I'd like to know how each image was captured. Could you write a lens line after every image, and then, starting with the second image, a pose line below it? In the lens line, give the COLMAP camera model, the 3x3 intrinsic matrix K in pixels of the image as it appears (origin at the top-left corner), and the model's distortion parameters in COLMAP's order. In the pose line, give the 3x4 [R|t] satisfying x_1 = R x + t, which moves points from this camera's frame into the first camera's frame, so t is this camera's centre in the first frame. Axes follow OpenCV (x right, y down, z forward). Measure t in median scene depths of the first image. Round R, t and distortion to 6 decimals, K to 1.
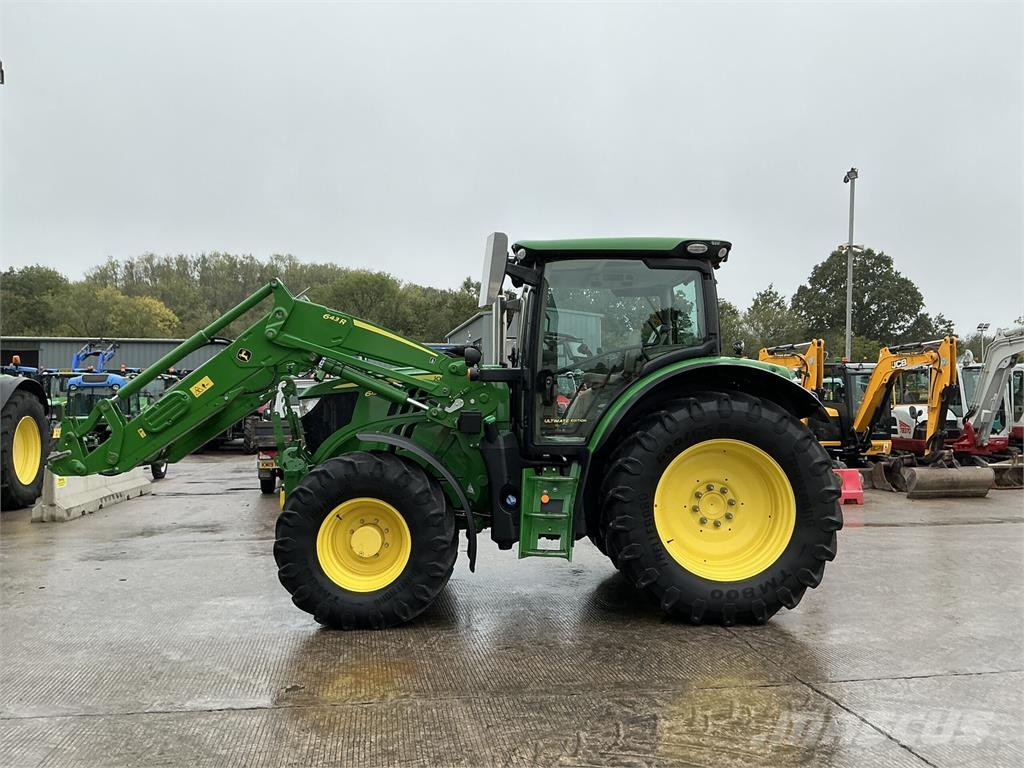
lens RADIAL K [[849.5, 0, 513.8], [0, 849.5, 379.3], [0, 0, 1]] dist [0.126133, -0.241842]
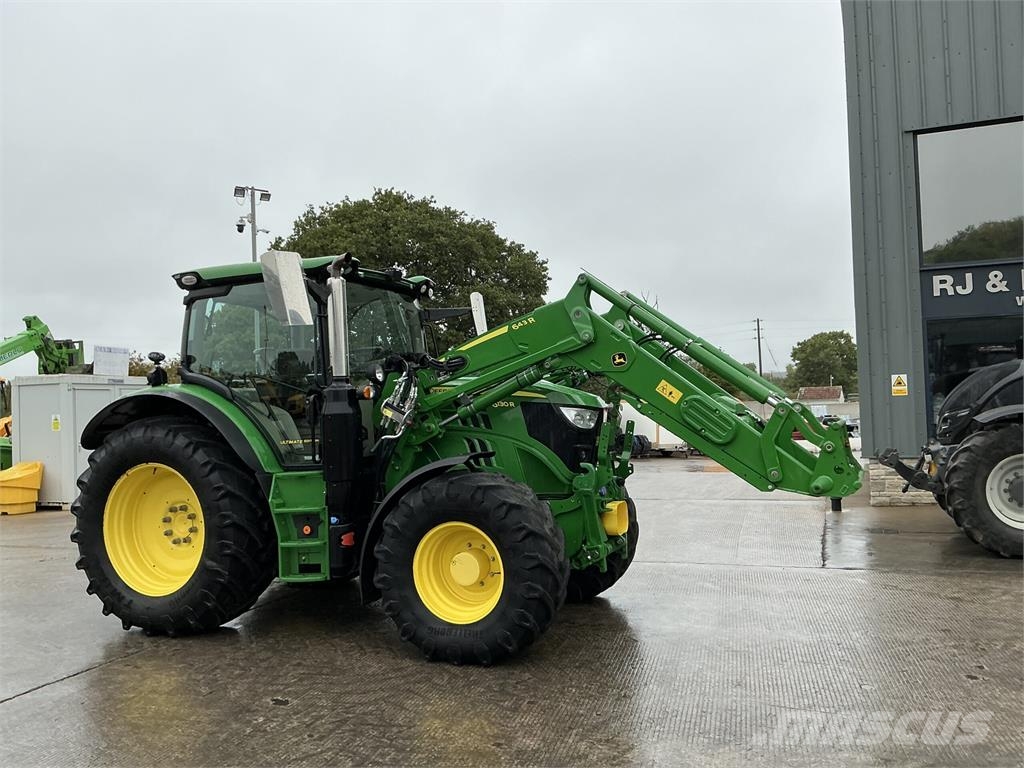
lens RADIAL K [[849.5, 0, 512.5], [0, 849.5, 372.2], [0, 0, 1]] dist [0.126133, -0.241842]
pose [[-0.903959, 0.049869, 0.424702, -0.598513], [0.017954, 0.996727, -0.078824, 0.060607], [-0.427243, -0.063628, -0.901895, 2.031736]]
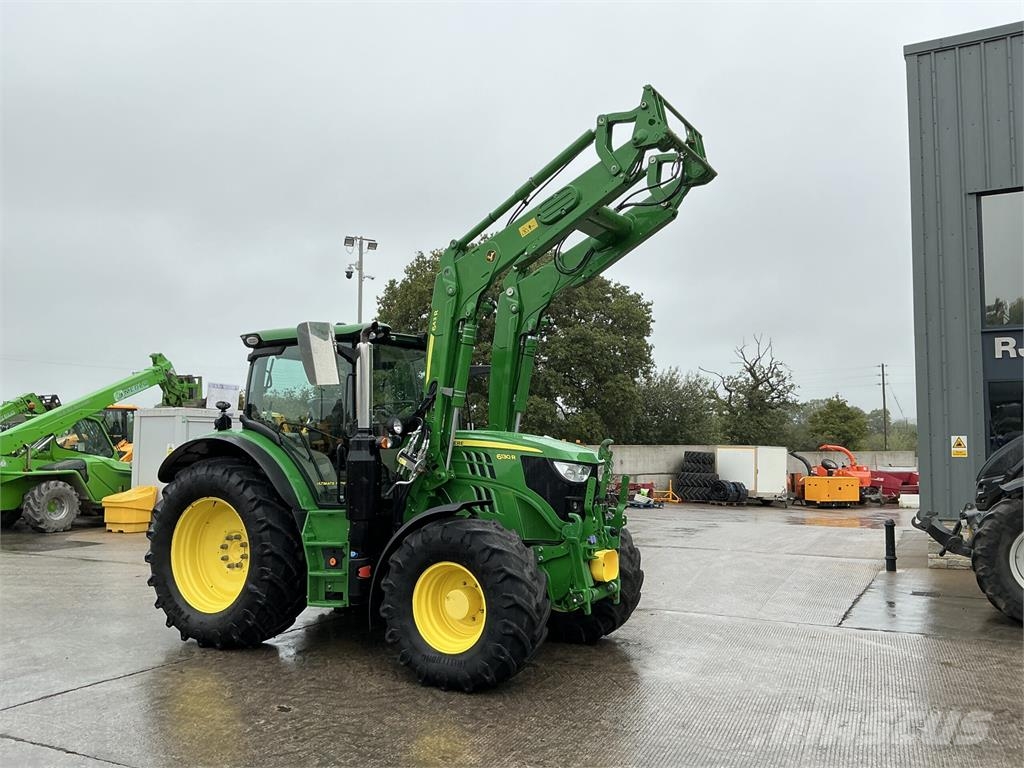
lens RADIAL K [[849.5, 0, 513.1], [0, 849.5, 367.7], [0, 0, 1]] dist [0.126133, -0.241842]
pose [[-0.838362, 0.049436, 0.542867, -0.777941], [-0.022871, 0.991812, -0.125639, 0.042764], [-0.544634, -0.117747, -0.830367, 2.069849]]
